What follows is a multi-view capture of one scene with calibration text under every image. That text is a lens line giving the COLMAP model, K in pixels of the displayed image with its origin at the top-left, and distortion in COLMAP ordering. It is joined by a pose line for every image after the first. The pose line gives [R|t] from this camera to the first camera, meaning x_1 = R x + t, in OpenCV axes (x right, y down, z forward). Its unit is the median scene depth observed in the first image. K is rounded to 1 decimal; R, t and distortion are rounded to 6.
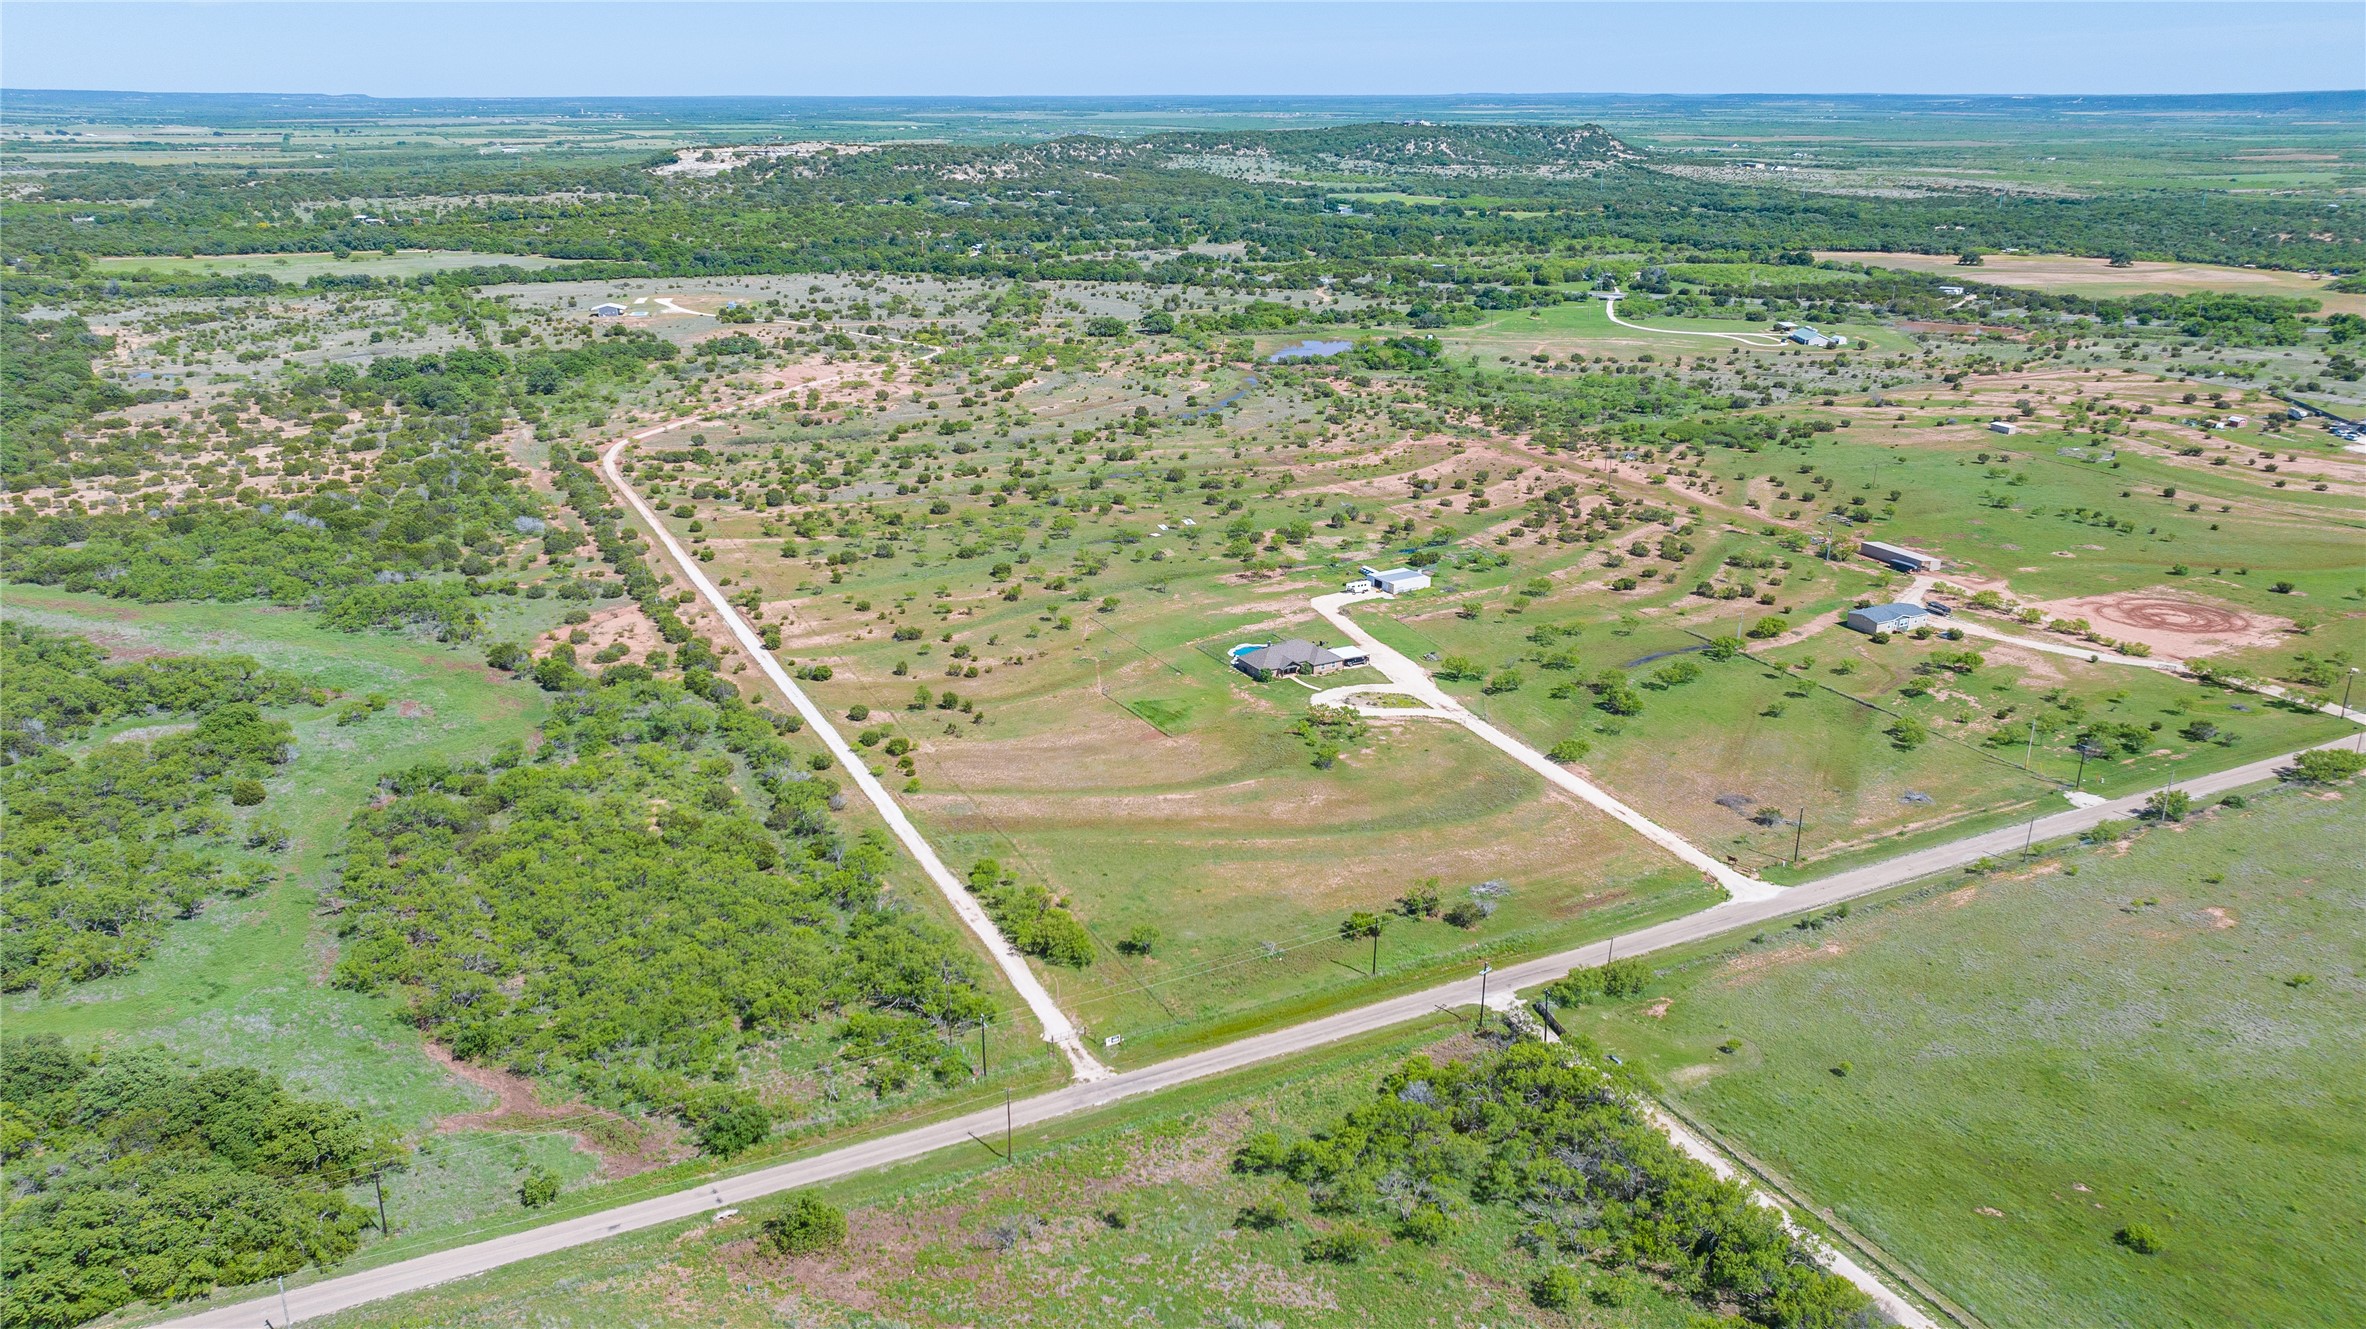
lens RADIAL K [[1664.6, 0, 1165.3], [0, 1664.6, 657.7], [0, 0, 1]] dist [-0.041672, 0.045228]
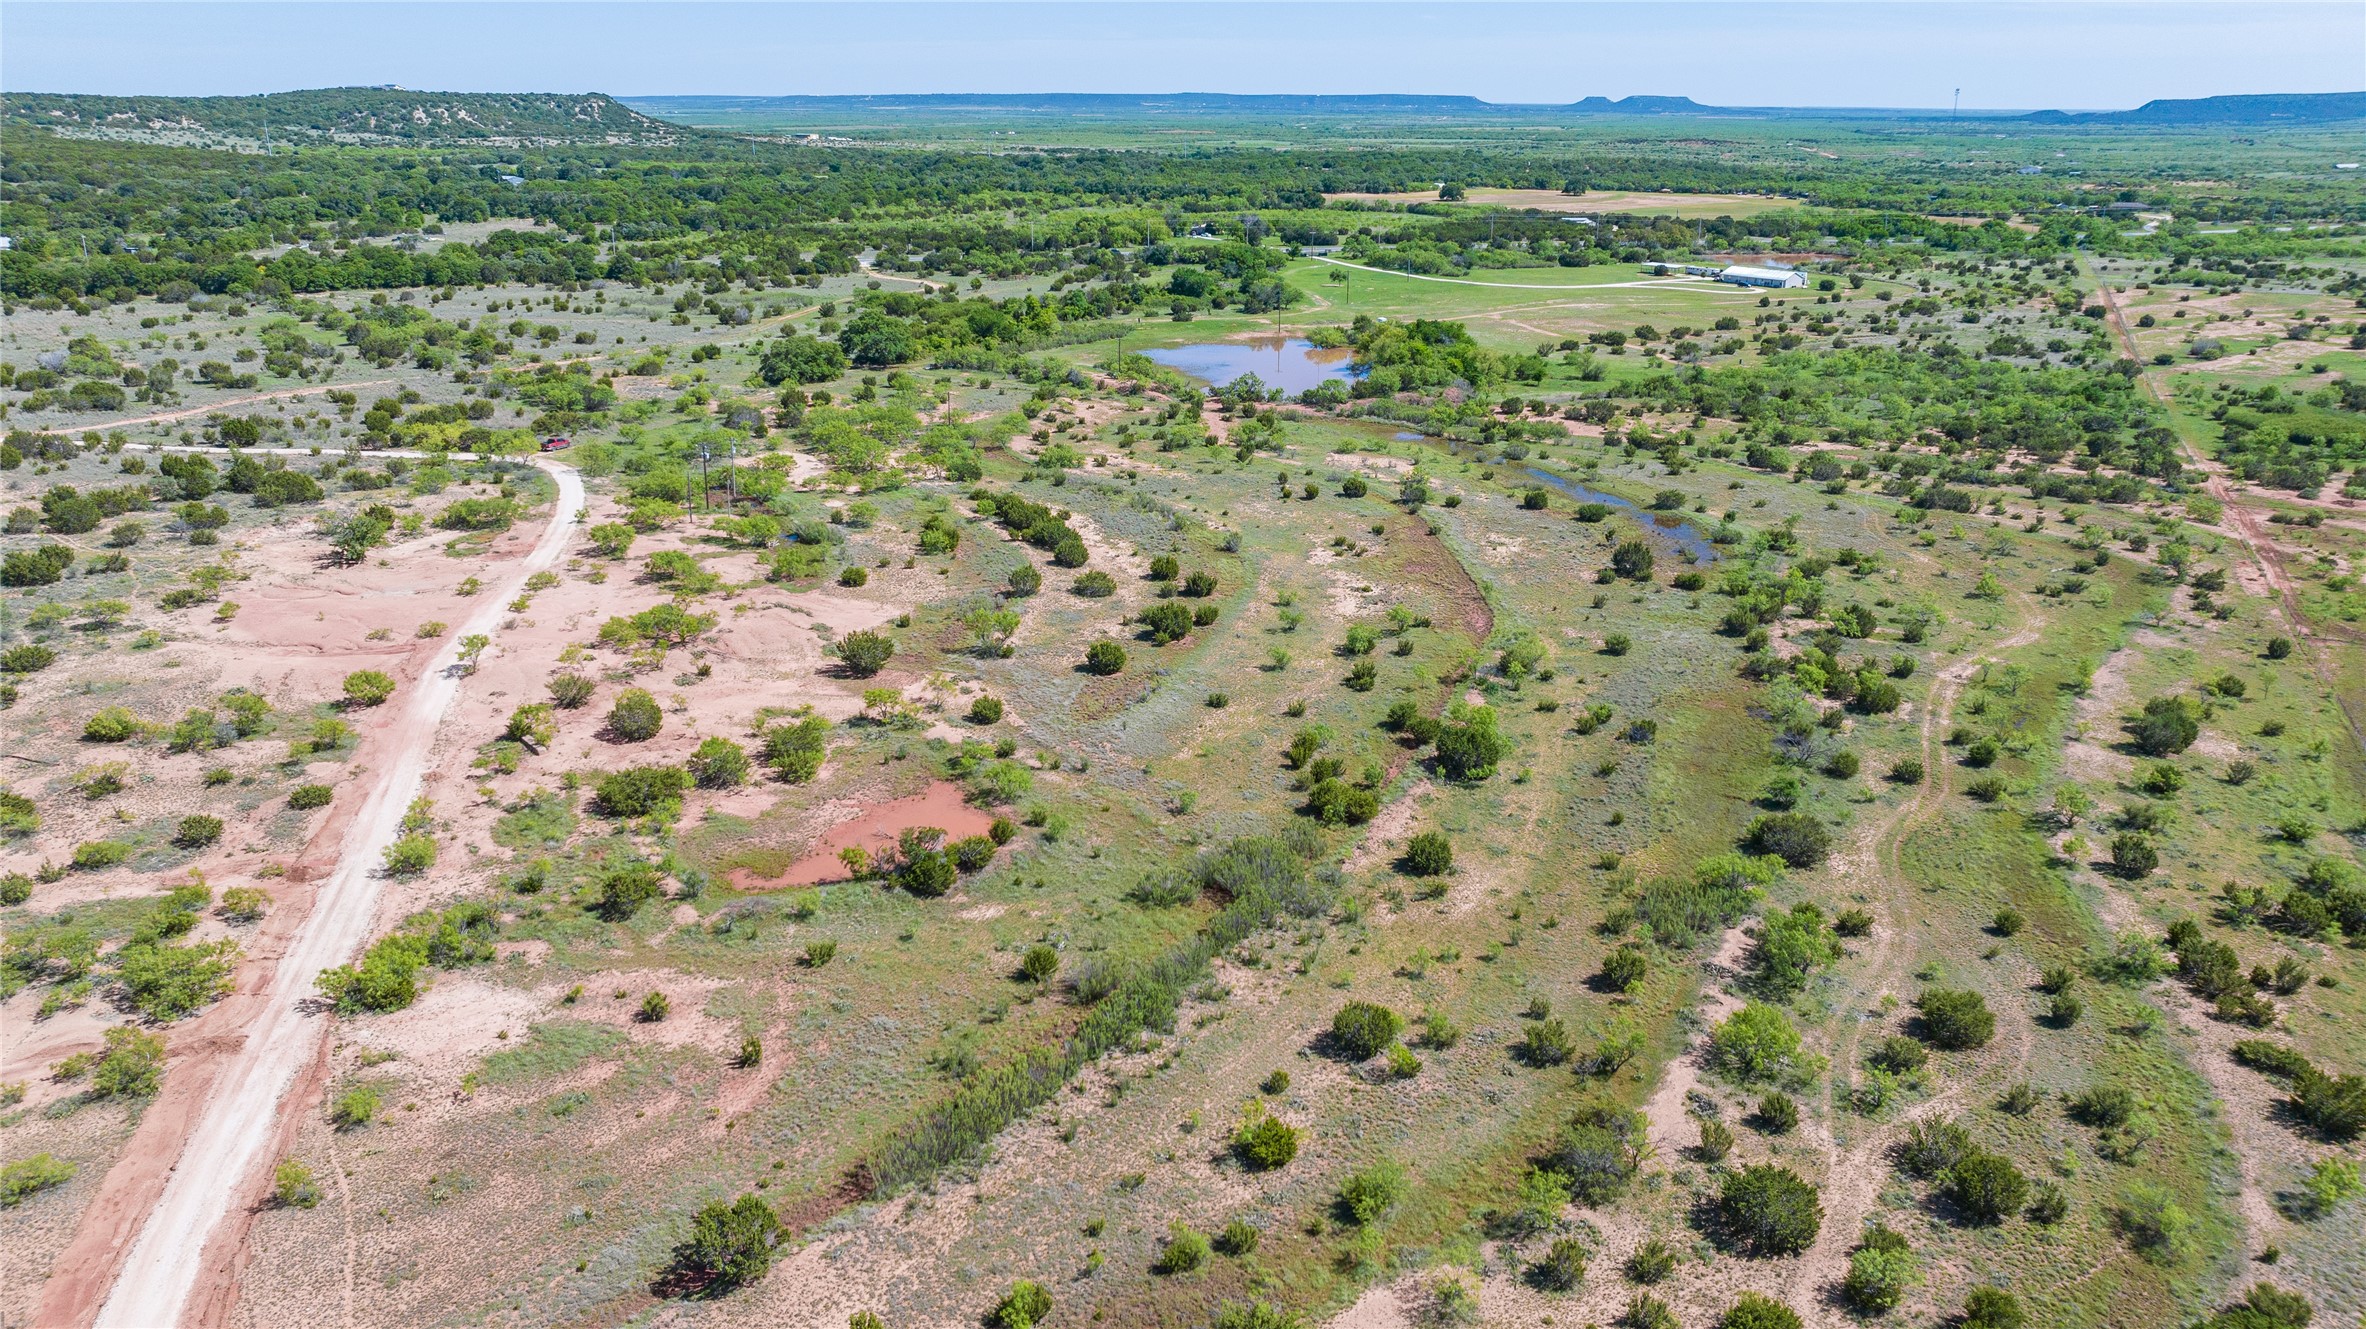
lens RADIAL K [[1664.6, 0, 1197.8], [0, 1664.6, 668.5], [0, 0, 1]] dist [-0.041672, 0.045228]
pose [[0.767886, -0.205260, 0.606811, -0.463703], [0.204040, 0.976308, 0.072045, -0.260119], [-0.607222, 0.068492, 0.791574, 1.196566]]
